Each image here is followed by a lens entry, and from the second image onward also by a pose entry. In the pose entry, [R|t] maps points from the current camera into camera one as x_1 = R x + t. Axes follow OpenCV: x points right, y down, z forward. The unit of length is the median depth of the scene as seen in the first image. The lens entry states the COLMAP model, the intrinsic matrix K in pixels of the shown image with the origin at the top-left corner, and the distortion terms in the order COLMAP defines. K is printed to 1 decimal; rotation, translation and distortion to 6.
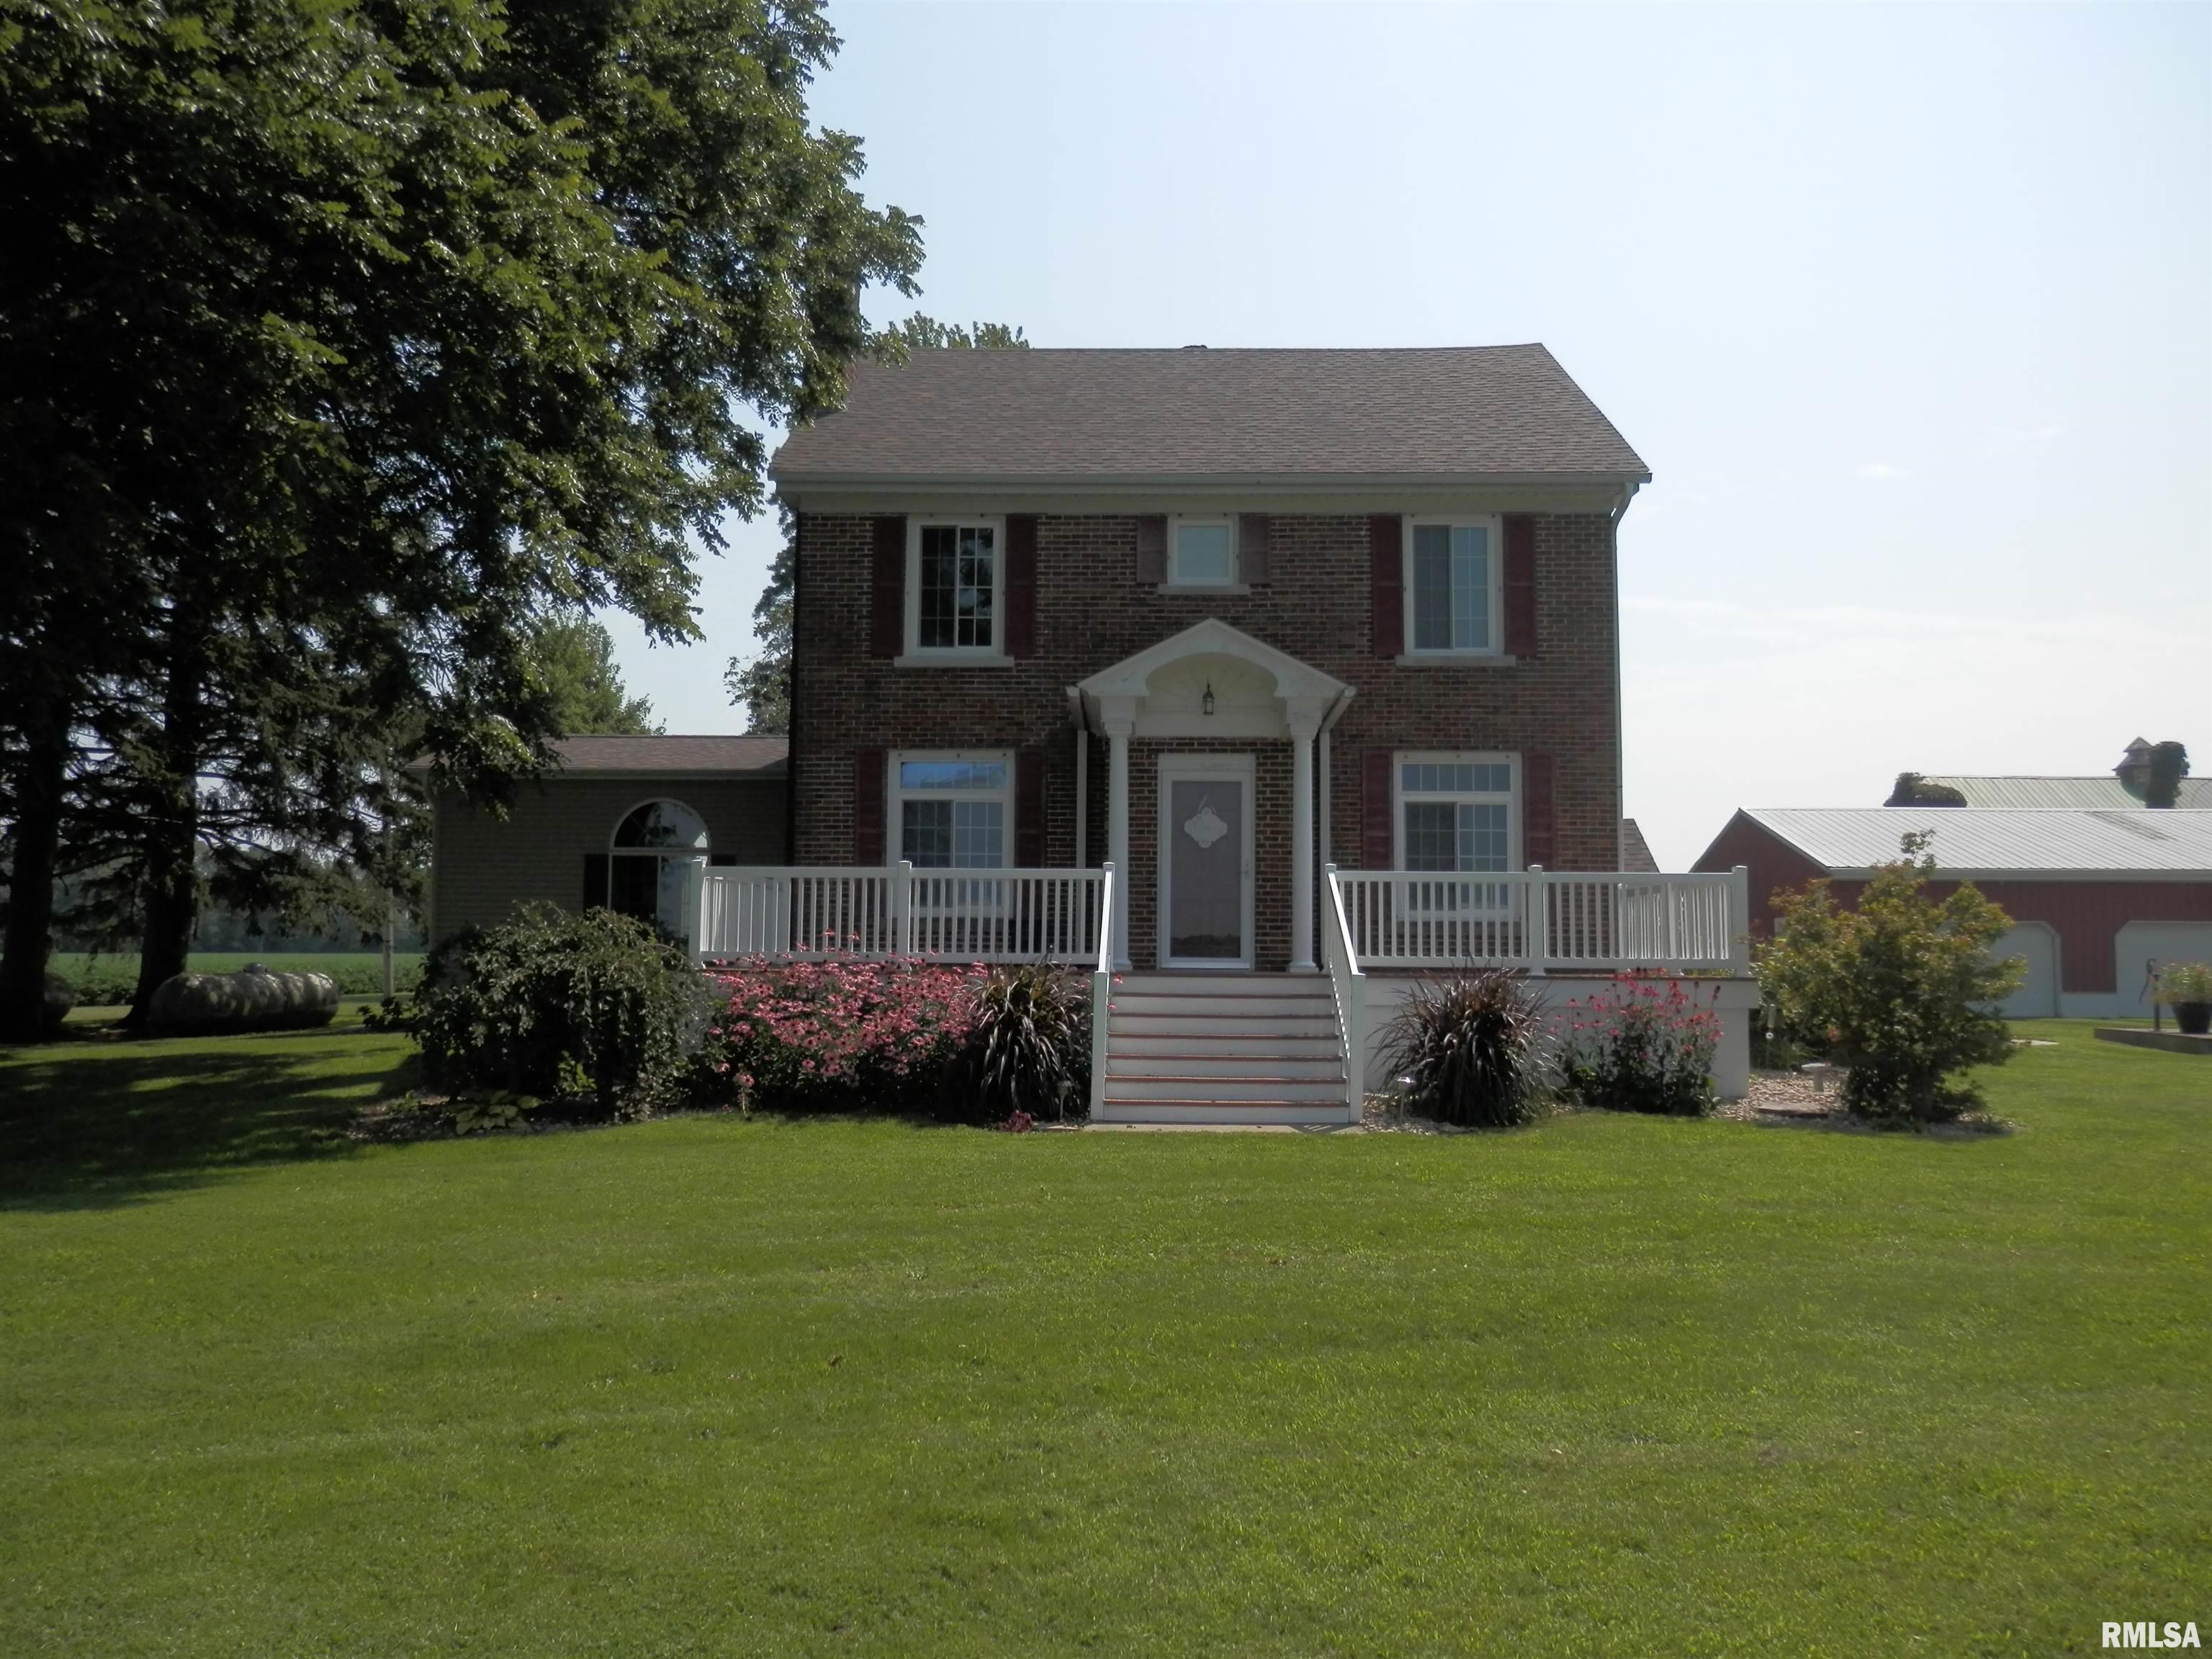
lens RADIAL K [[1645.9, 0, 1119.3], [0, 1645.9, 832.7], [0, 0, 1]] dist [0.009559, -0.002406]
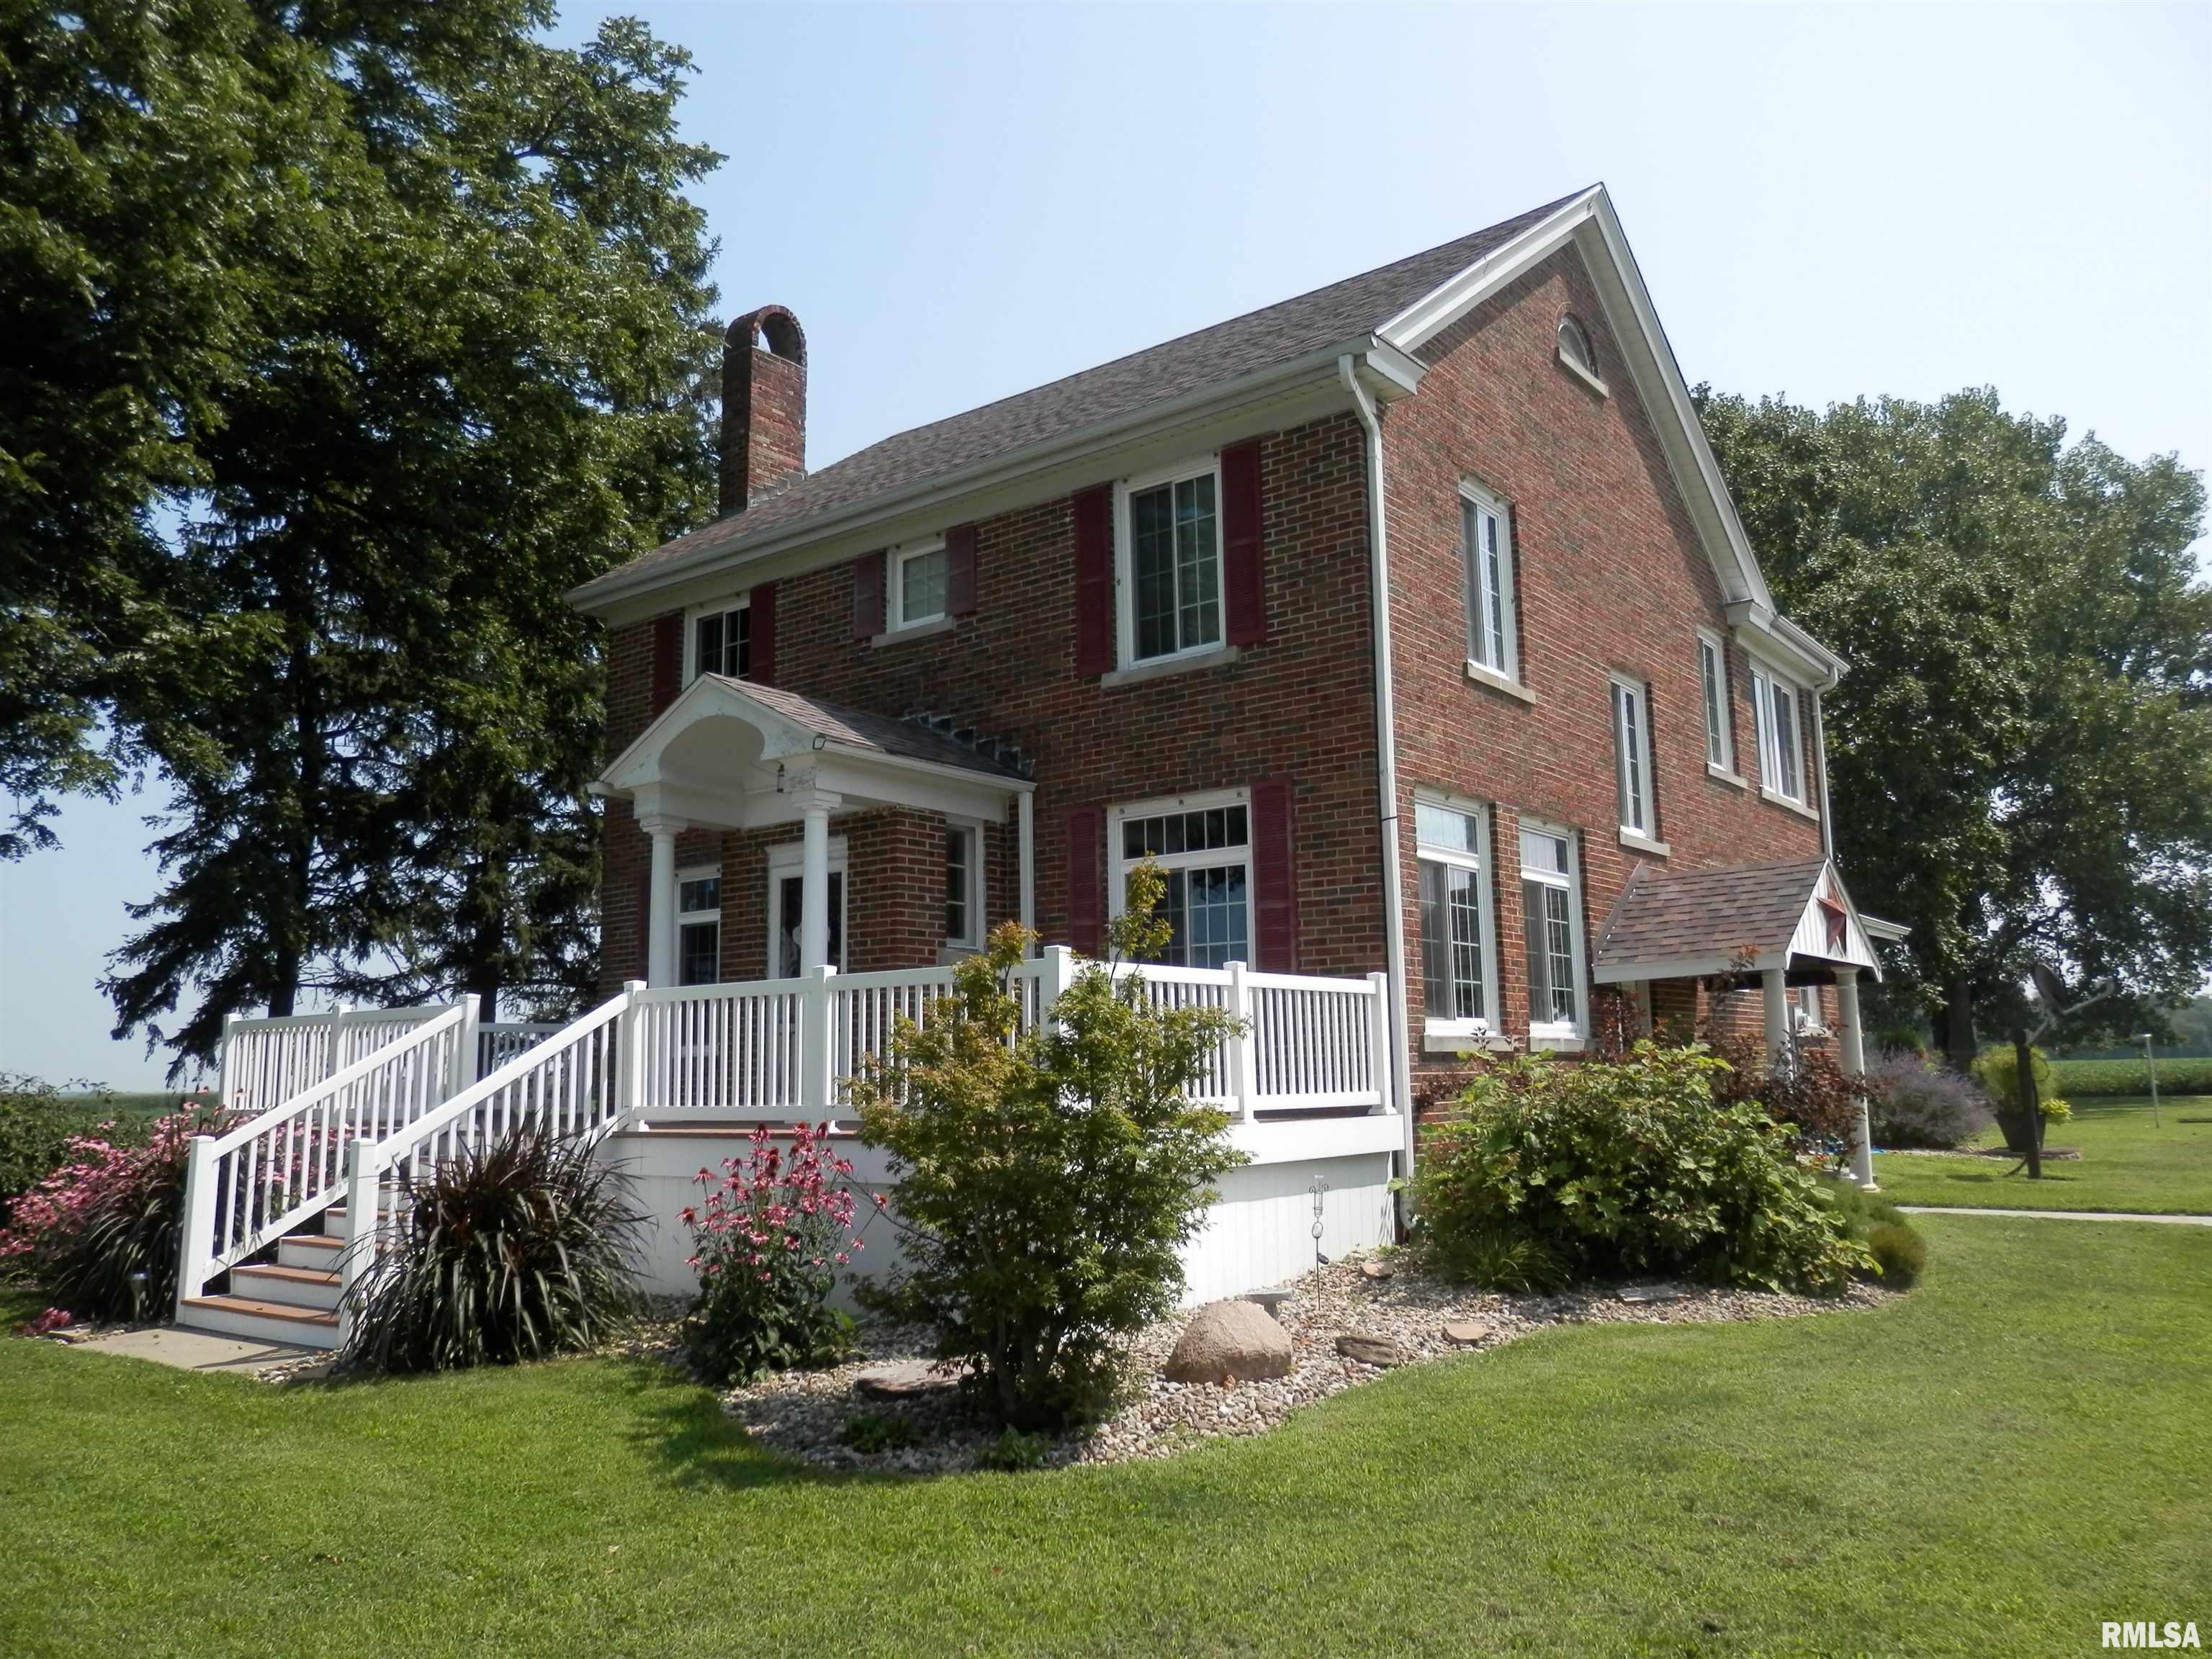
lens RADIAL K [[1645.9, 0, 1108.8], [0, 1645.9, 835.2], [0, 0, 1]] dist [0.009559, -0.002406]
pose [[0.805282, -0.107178, -0.583124, 0.589308], [0.068422, 0.993753, -0.088162, 0.026902], [0.588931, 0.031097, 0.807585, 0.421488]]
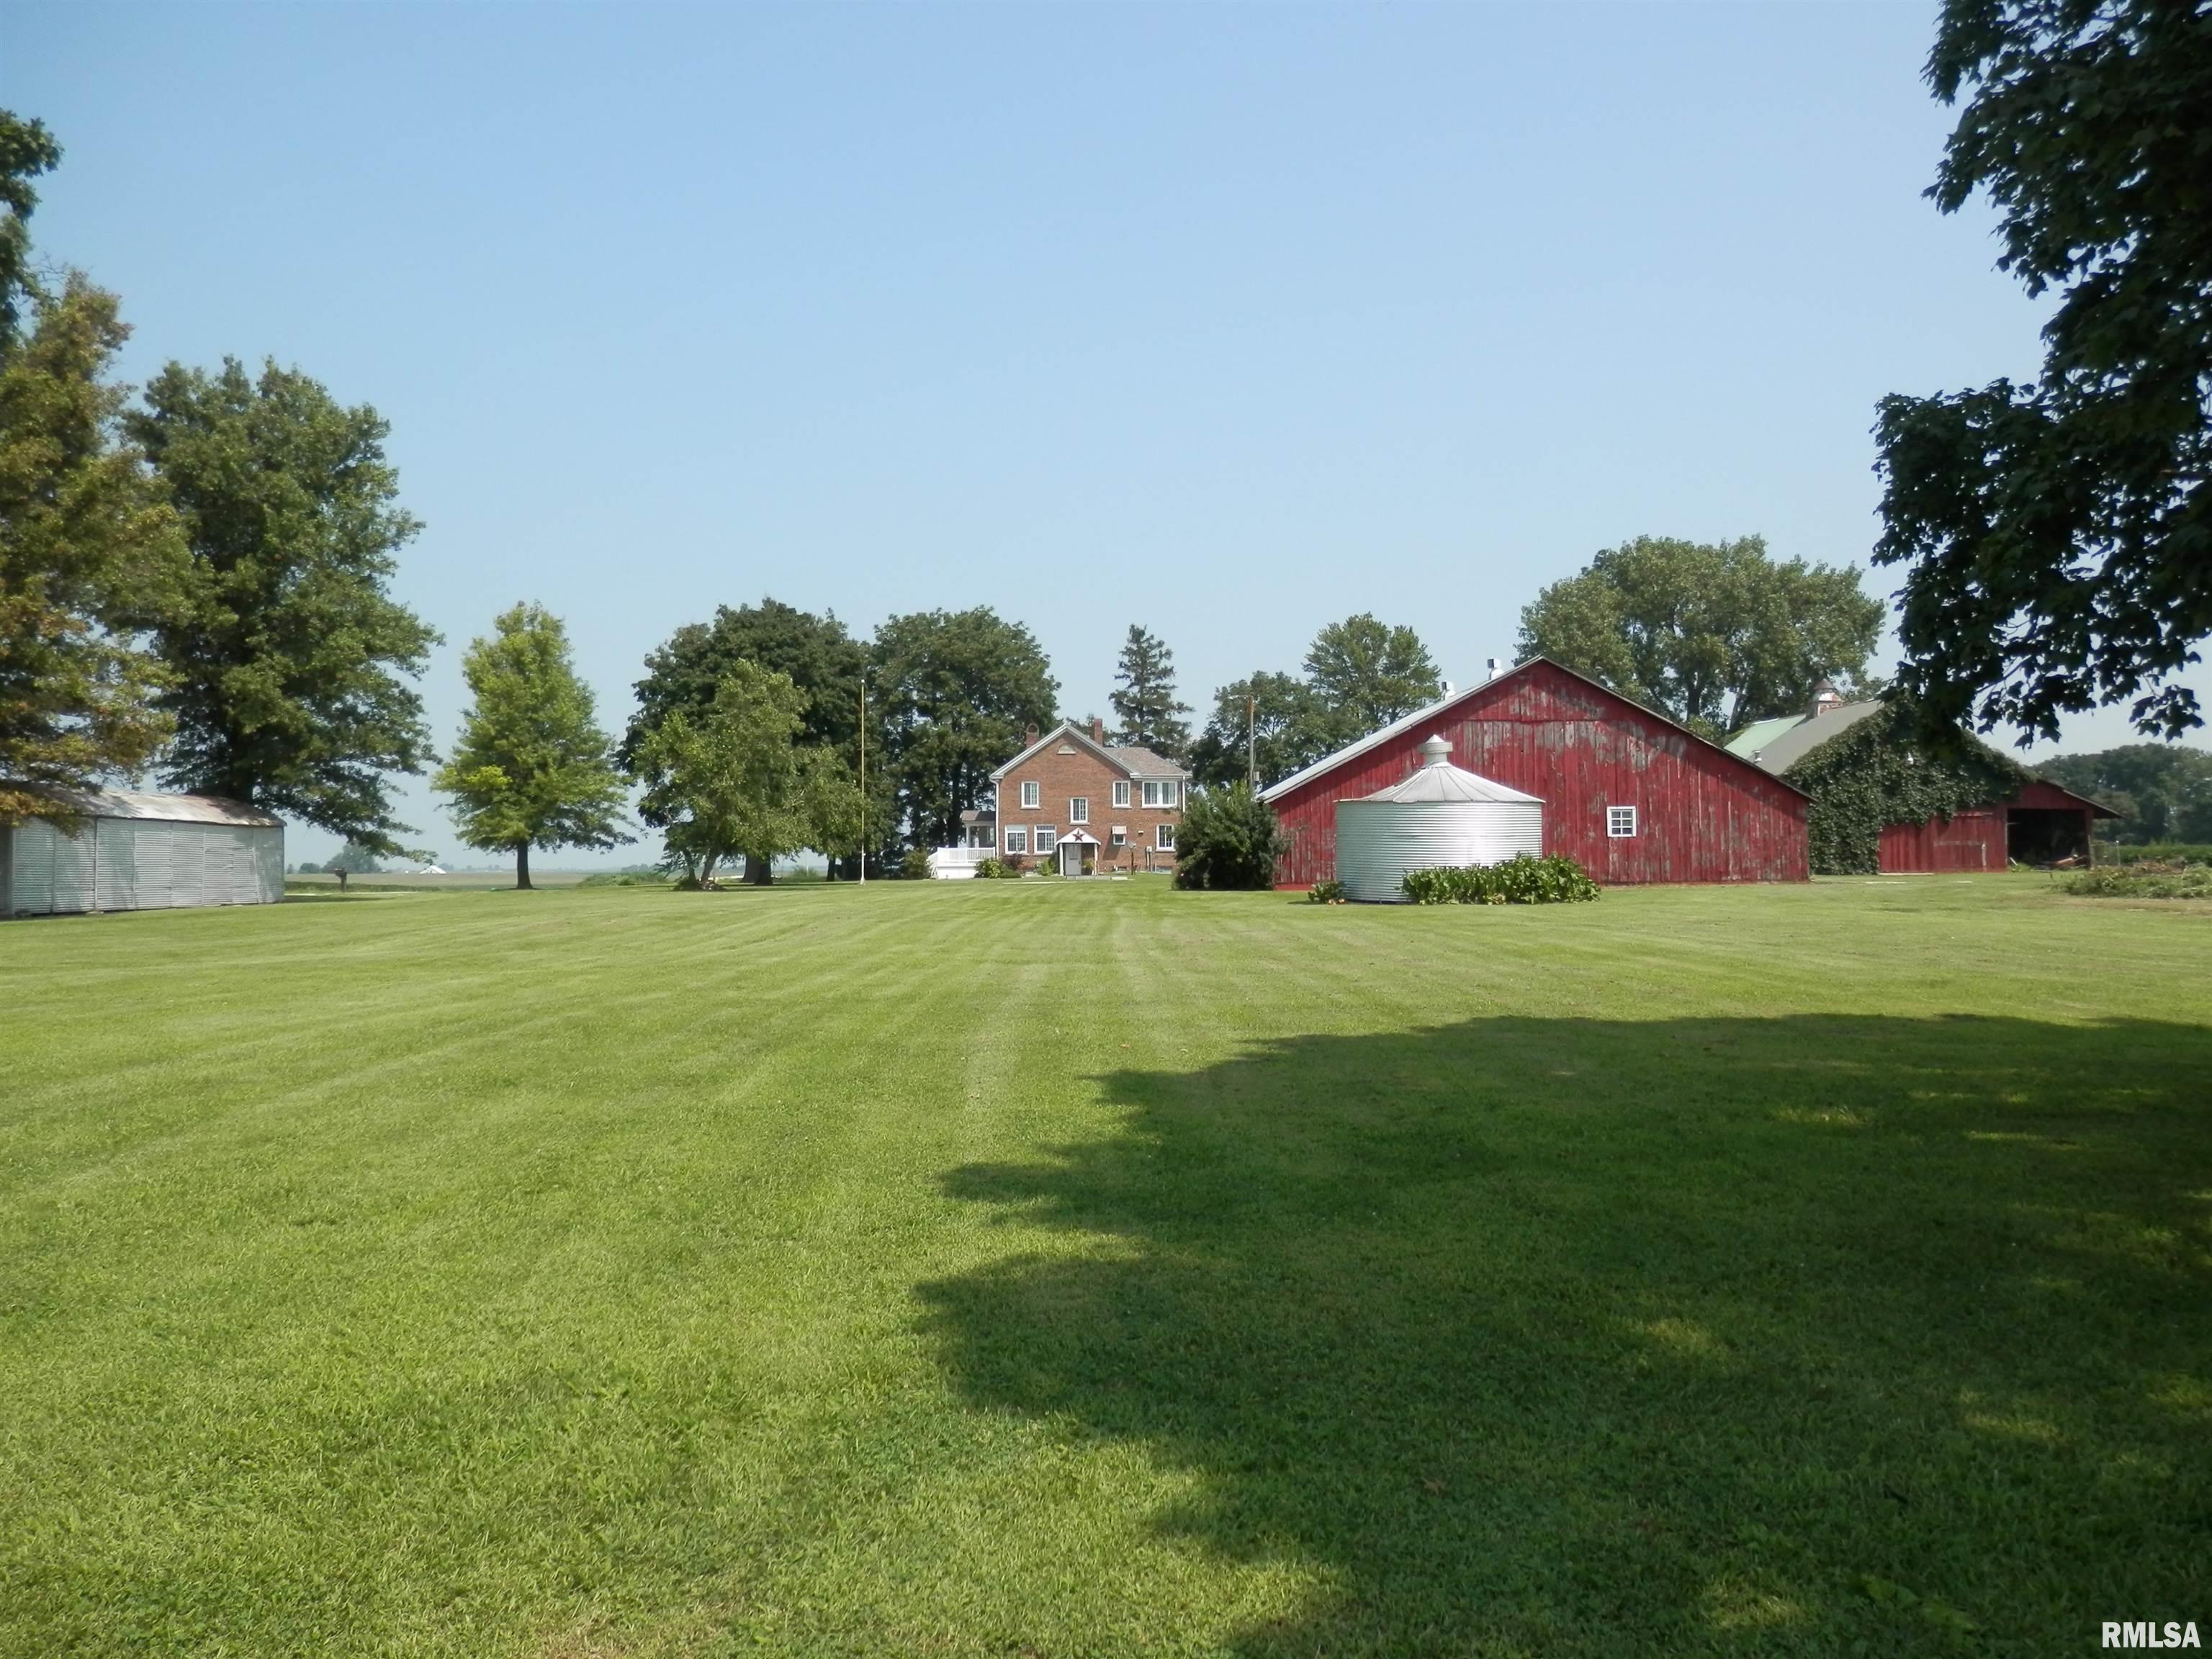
lens RADIAL K [[1645.9, 0, 1116.3], [0, 1645.9, 833.3], [0, 0, 1]] dist [0.009559, -0.002406]
pose [[0.061766, -0.032255, -0.997569, 5.988121], [0.083494, 0.996141, -0.027039, 0.171871], [0.994592, -0.081621, 0.064221, 1.048583]]
